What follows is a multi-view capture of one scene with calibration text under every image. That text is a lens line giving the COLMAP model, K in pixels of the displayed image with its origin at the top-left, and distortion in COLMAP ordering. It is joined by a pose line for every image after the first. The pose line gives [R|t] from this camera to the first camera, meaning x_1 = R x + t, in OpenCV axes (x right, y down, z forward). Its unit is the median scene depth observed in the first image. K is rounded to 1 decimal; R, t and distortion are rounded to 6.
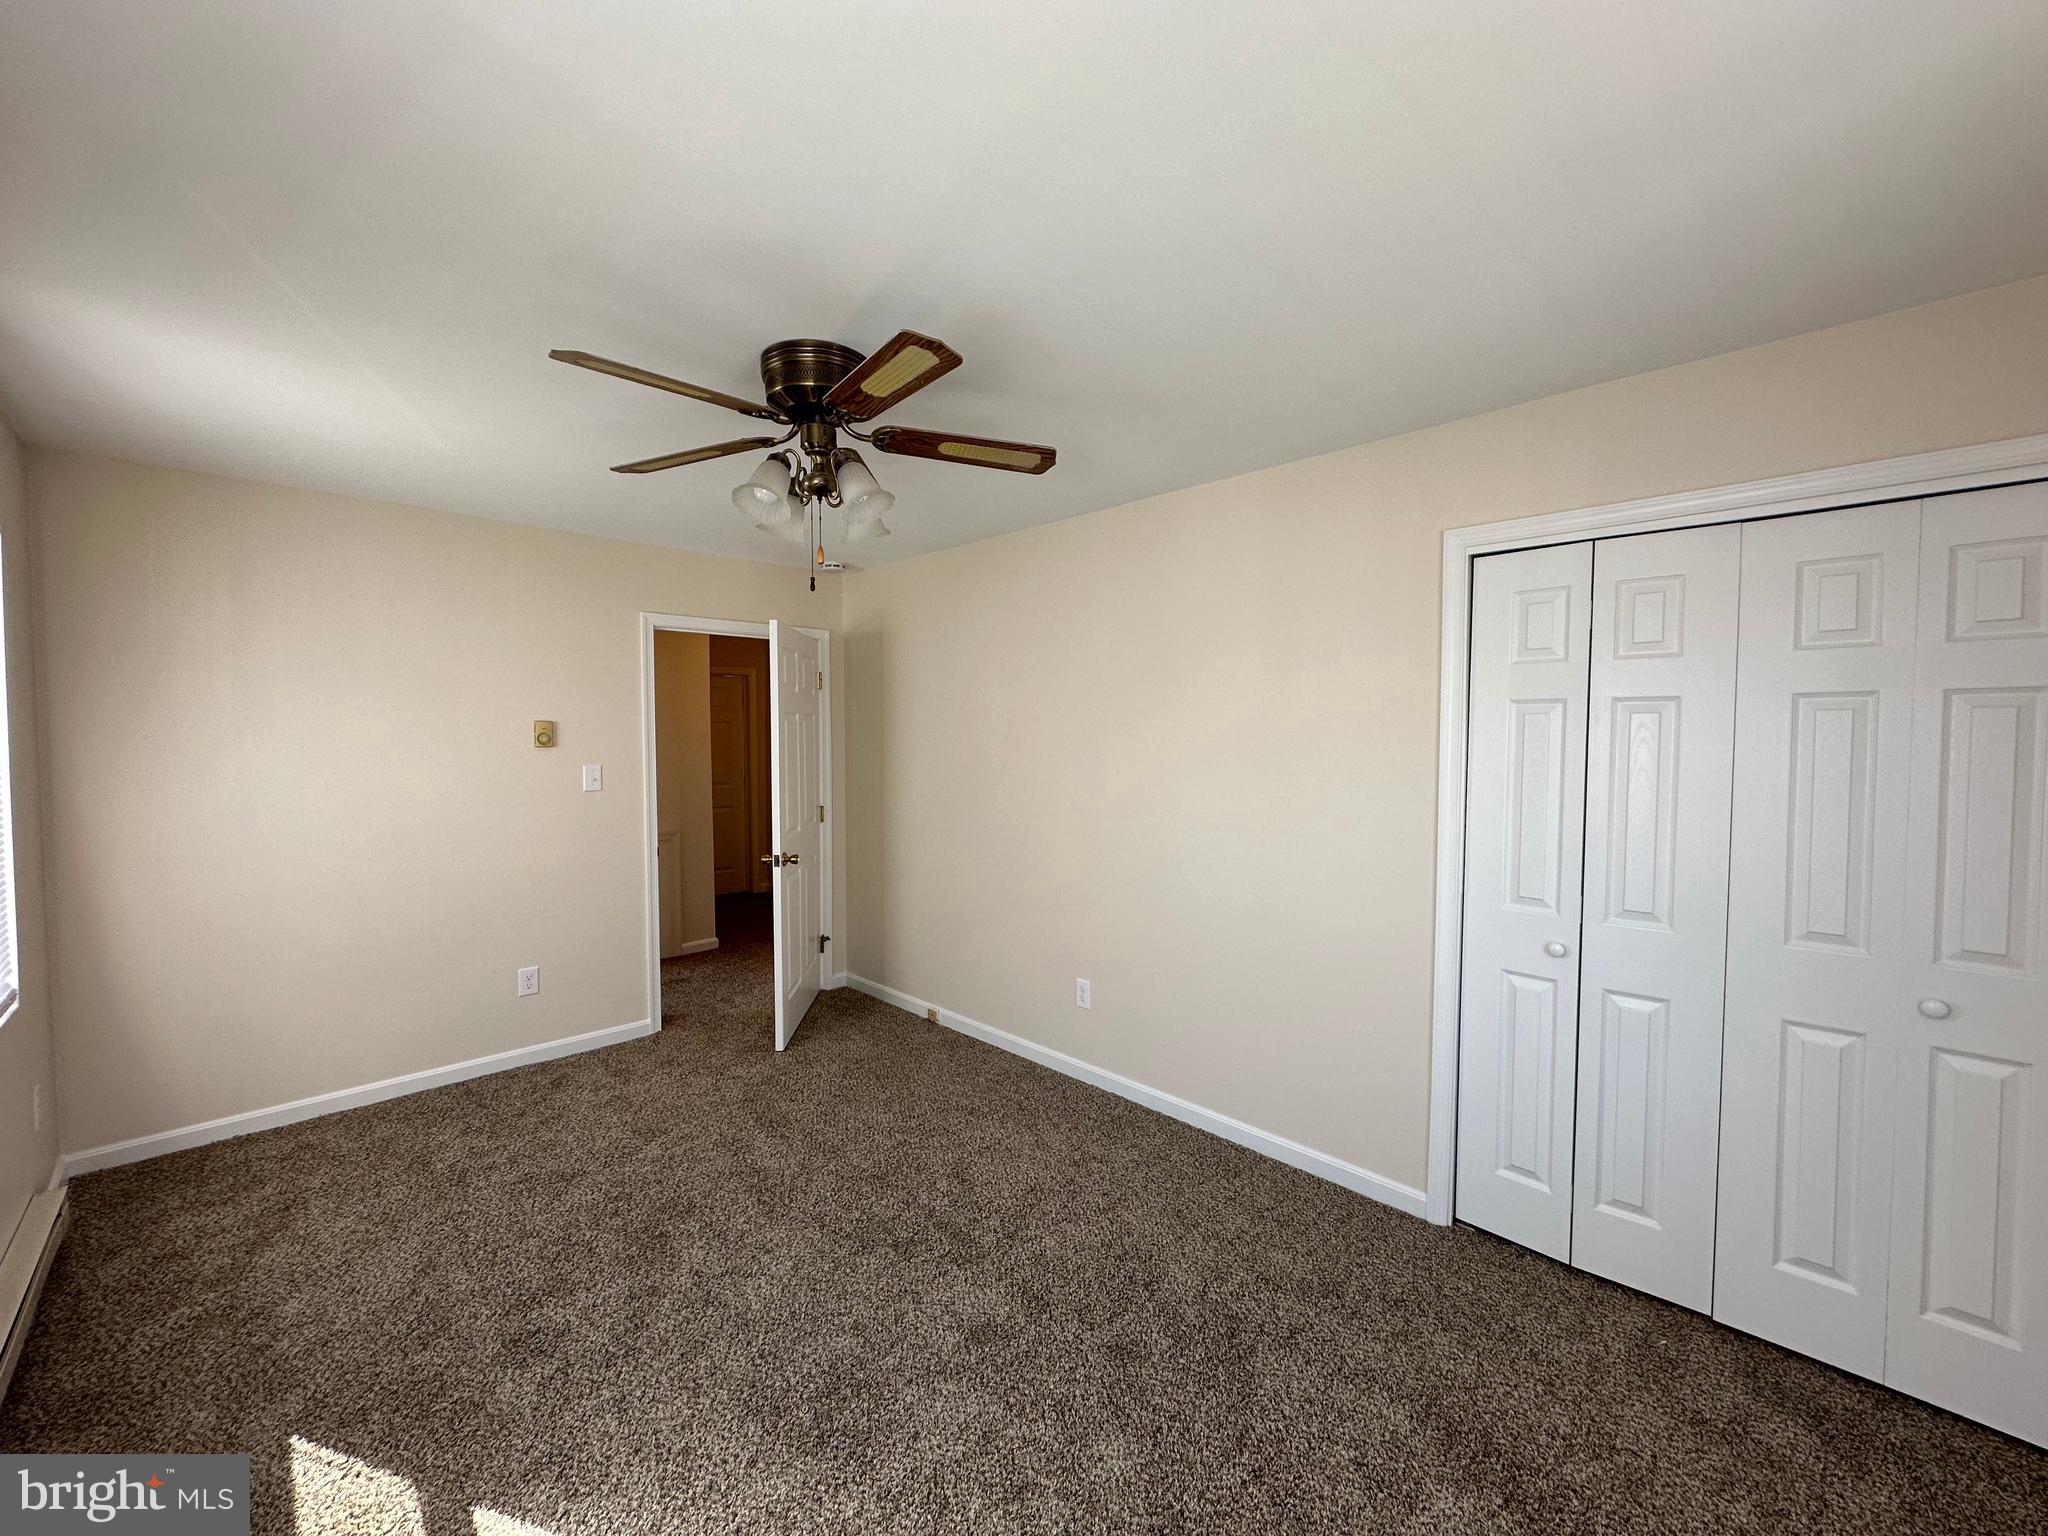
lens RADIAL K [[820.5, 0, 1024.6], [0, 820.5, 768.0], [0, 0, 1]] dist [0.000352, 0.000256]
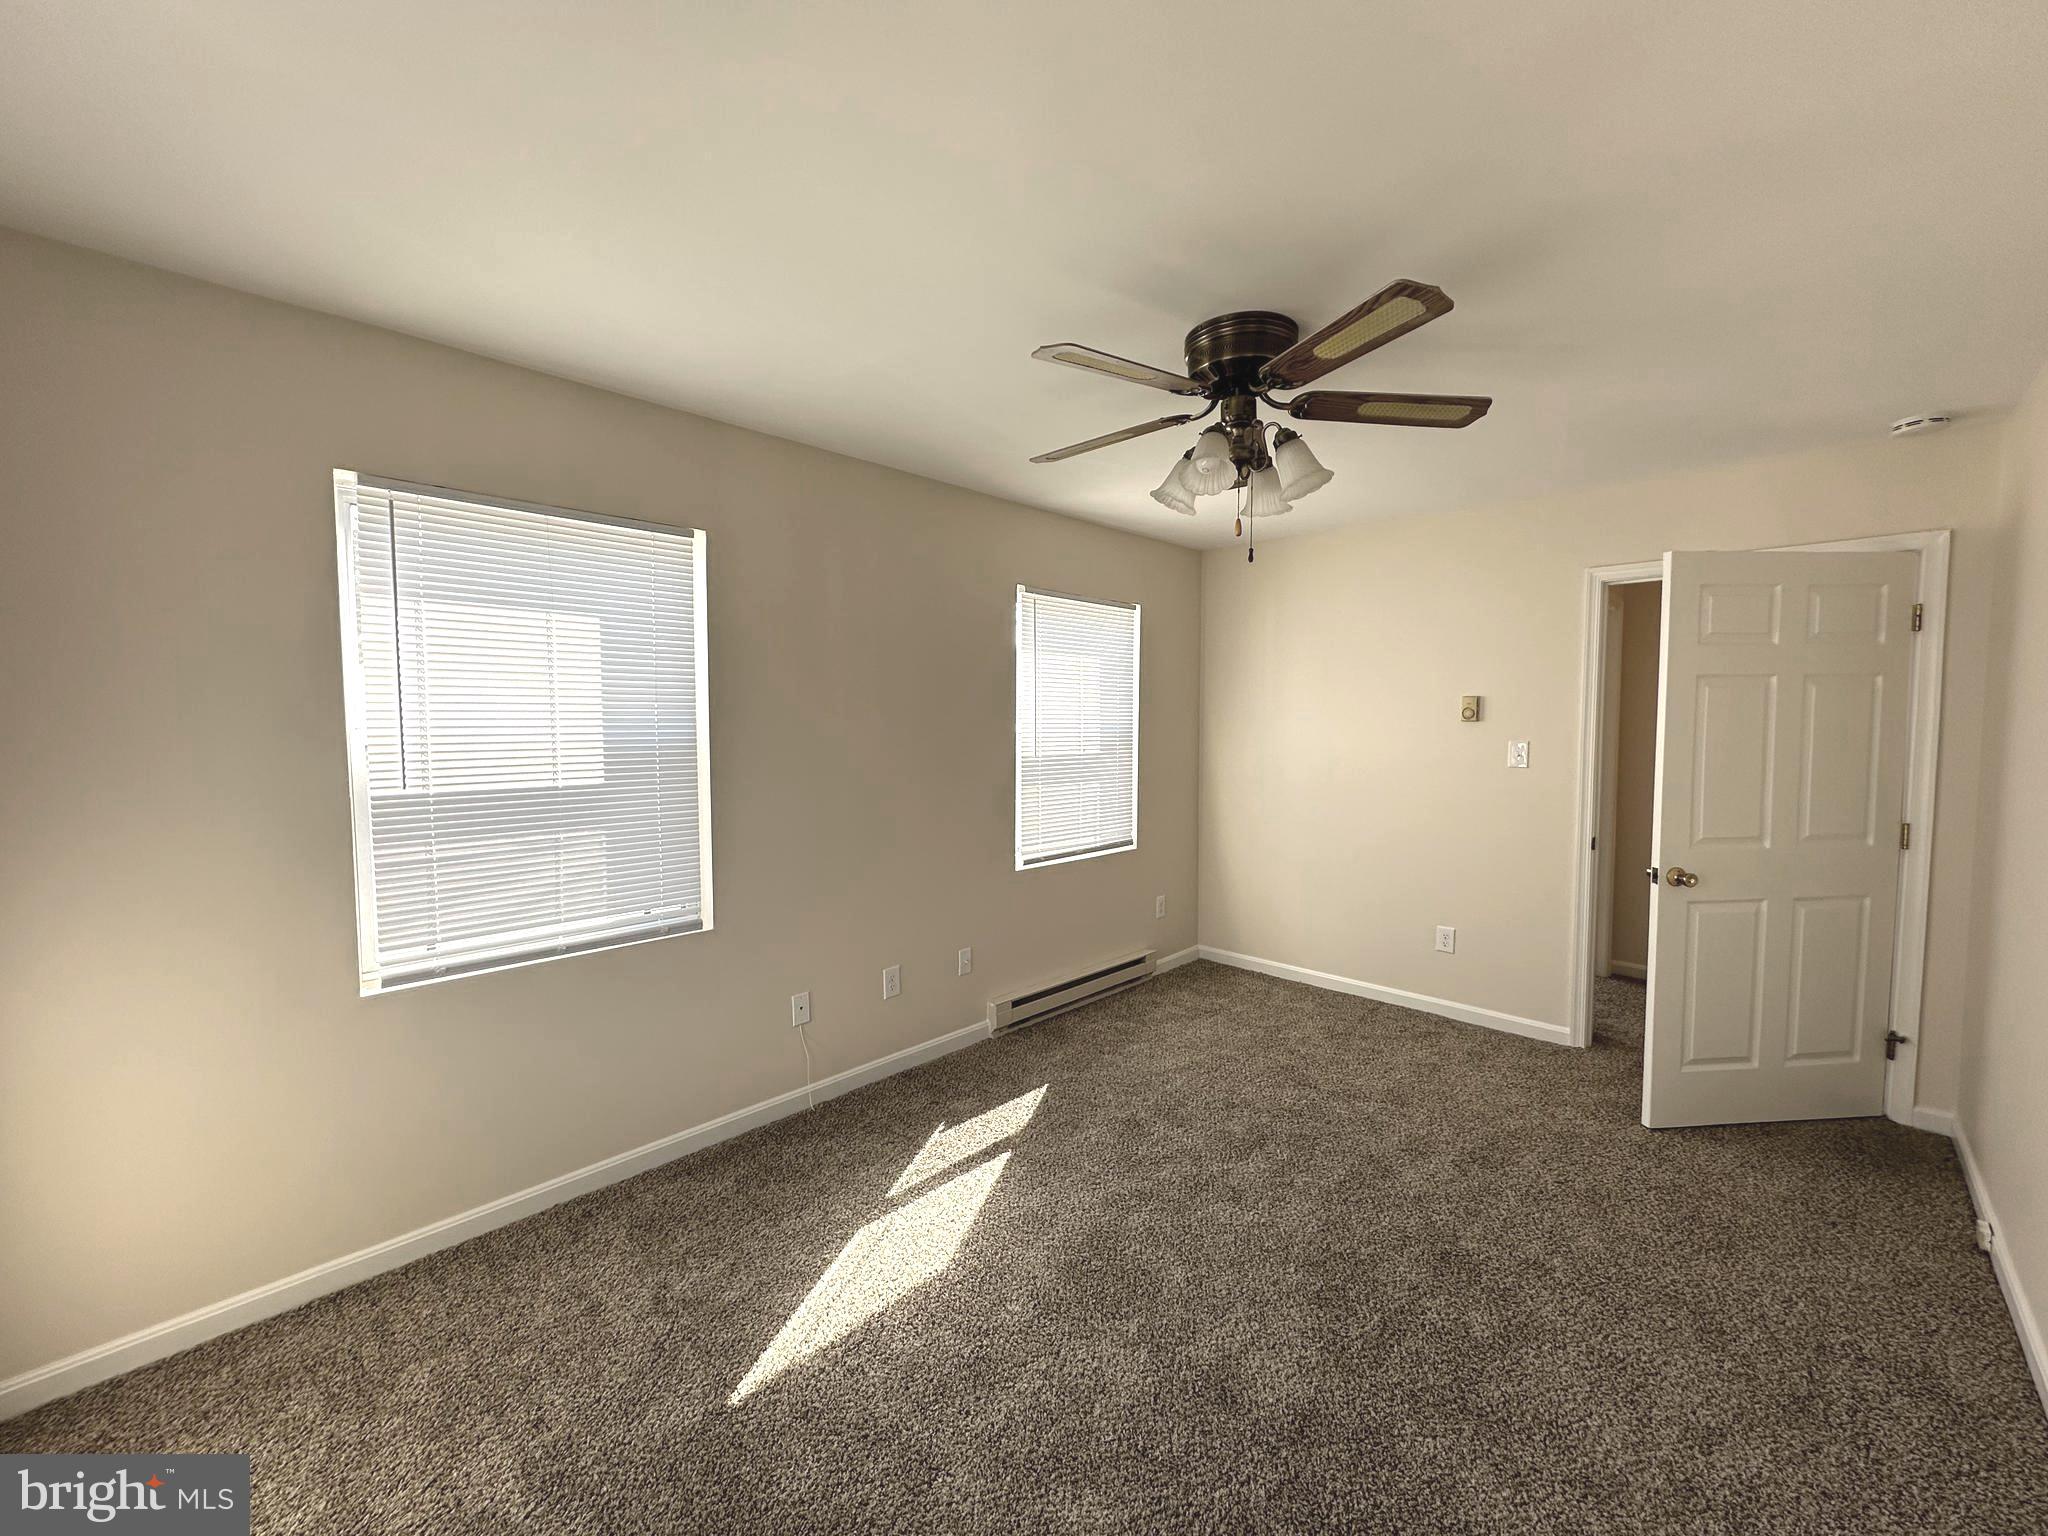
lens RADIAL K [[820.5, 0, 1024.6], [0, 820.5, 768.0], [0, 0, 1]] dist [0.000352, 0.000256]
pose [[0.022987, 0.064265, -0.997668, 0.471420], [-0.039784, 0.997200, 0.063319, -0.010769], [0.998944, 0.038236, 0.025479, 0.442418]]
